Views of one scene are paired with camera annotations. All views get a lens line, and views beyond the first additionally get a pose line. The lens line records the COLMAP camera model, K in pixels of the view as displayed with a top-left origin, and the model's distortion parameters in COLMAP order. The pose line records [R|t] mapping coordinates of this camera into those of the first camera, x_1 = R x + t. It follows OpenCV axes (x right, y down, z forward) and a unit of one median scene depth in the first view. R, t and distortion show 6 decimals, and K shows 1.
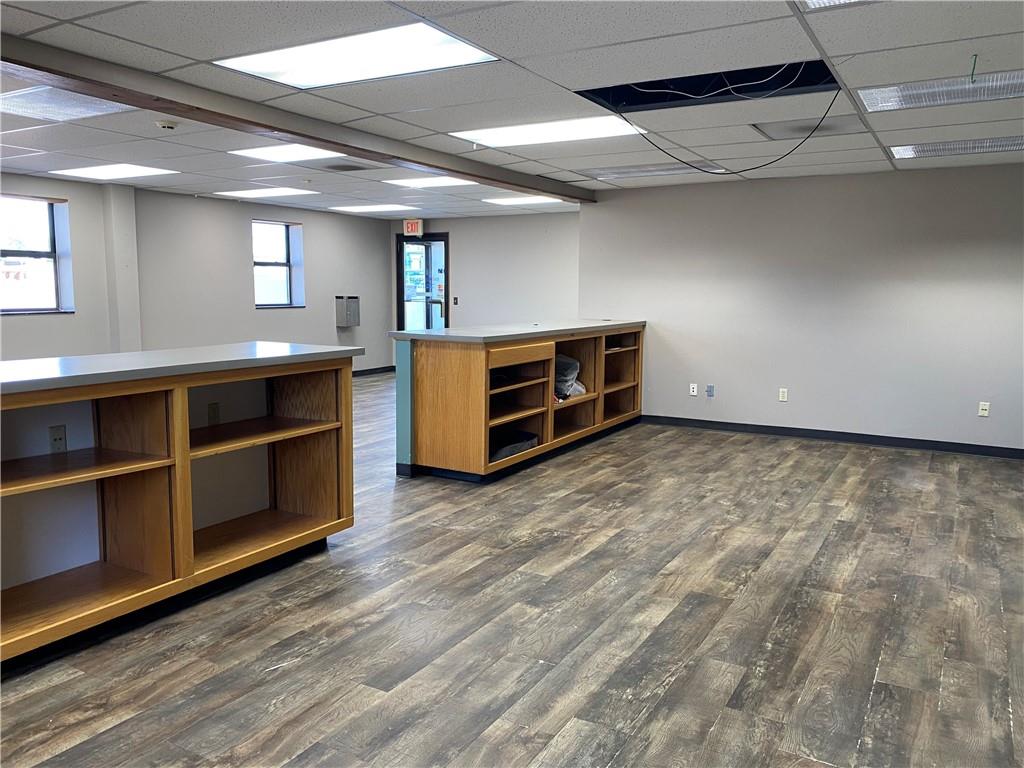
lens RADIAL K [[781.2, 0, 514.4], [0, 781.2, 379.9], [0, 0, 1]] dist [0.029791, -0.028005]
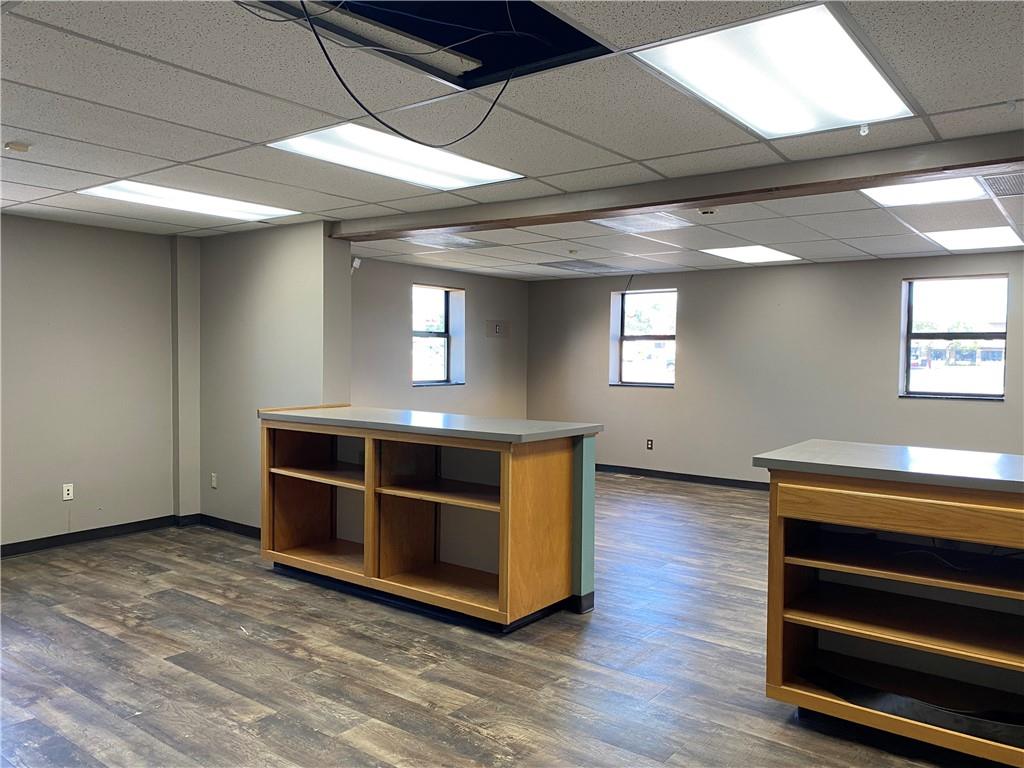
lens RADIAL K [[781.2, 0, 514.4], [0, 781.2, 379.9], [0, 0, 1]] dist [0.029791, -0.028005]
pose [[-0.126380, 0.025547, -0.991653, 0.797138], [-0.129377, 0.990705, 0.042011, -0.159737], [0.983509, 0.133607, -0.121900, 1.223165]]
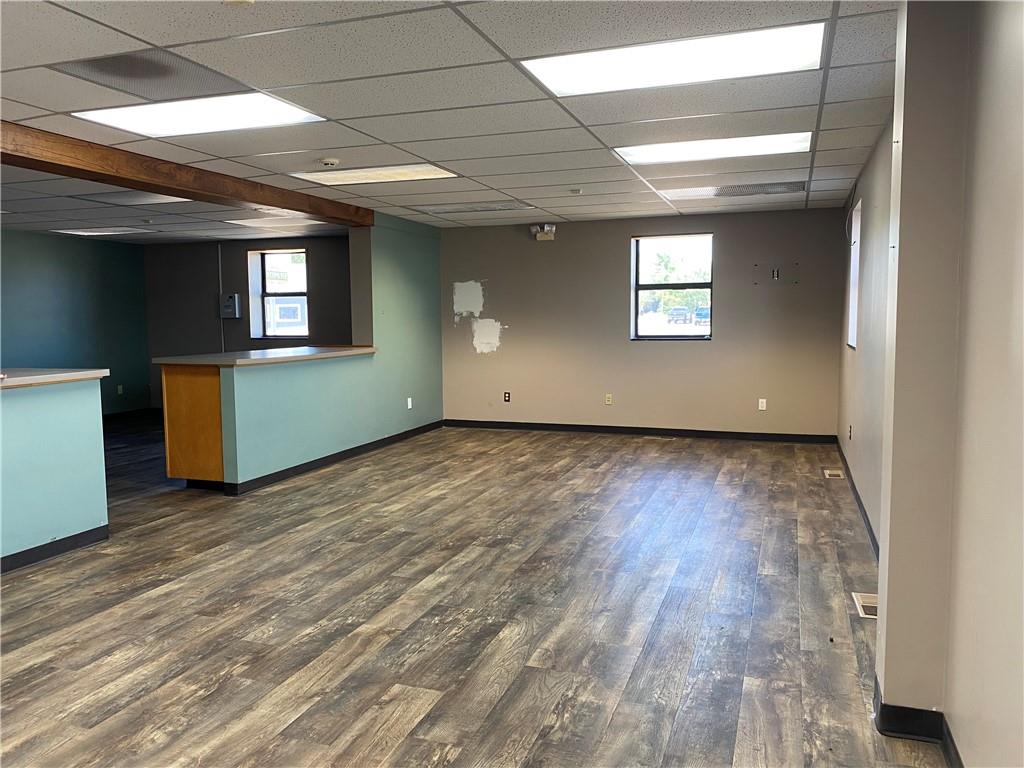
lens RADIAL K [[781.2, 0, 514.4], [0, 781.2, 379.9], [0, 0, 1]] dist [0.029791, -0.028005]
pose [[-0.981069, 0.014770, -0.193092, -0.637633], [-0.024918, 0.979171, 0.201503, -0.345824], [0.192047, 0.202500, -0.960267, 2.831199]]
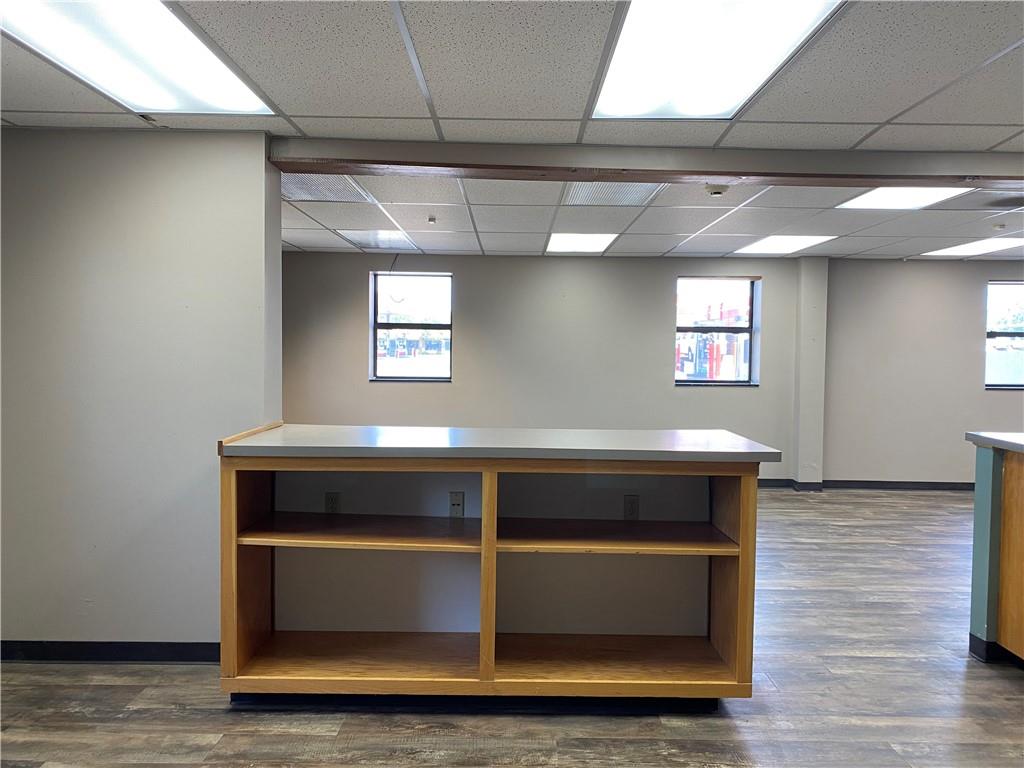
lens RADIAL K [[781.2, 0, 514.4], [0, 781.2, 379.9], [0, 0, 1]] dist [0.029791, -0.028005]
pose [[0.506485, 0.034448, -0.861560, 0.332133], [-0.113100, 0.993223, -0.026775, -0.066465], [0.854799, 0.111003, 0.506949, 0.471358]]
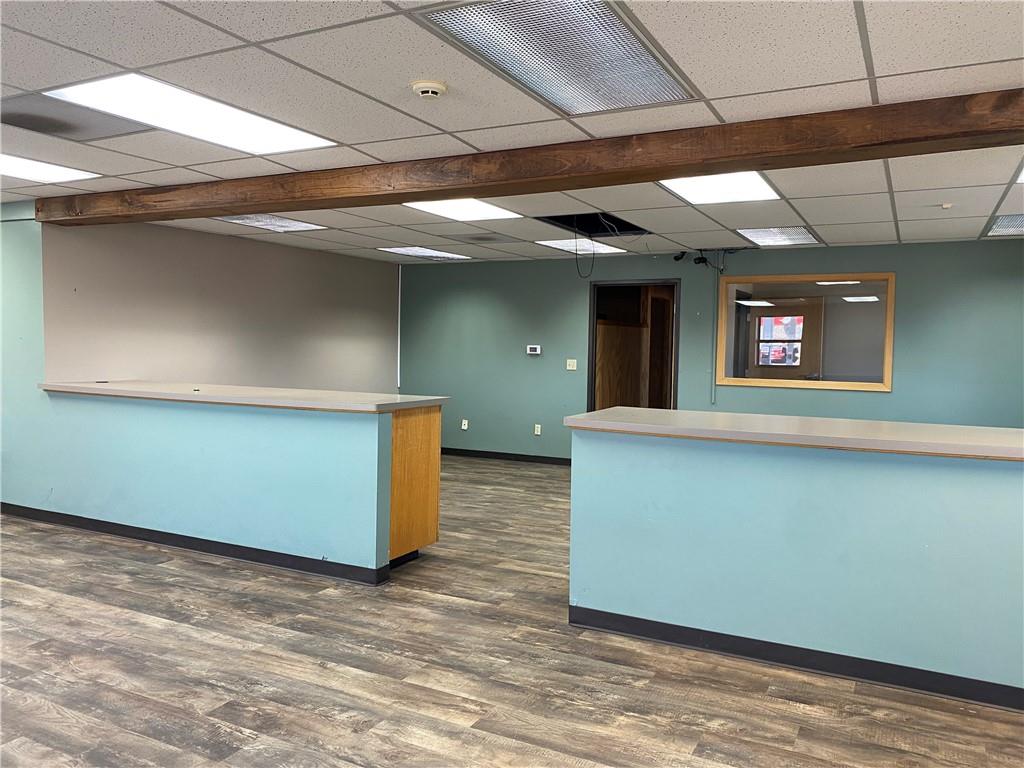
lens RADIAL K [[781.2, 0, 514.4], [0, 781.2, 379.9], [0, 0, 1]] dist [0.029791, -0.028005]
pose [[-0.052071, -0.056612, 0.997037, -1.418739], [0.106007, 0.992438, 0.061887, -0.178616], [-0.993001, 0.108915, -0.045676, 1.328491]]
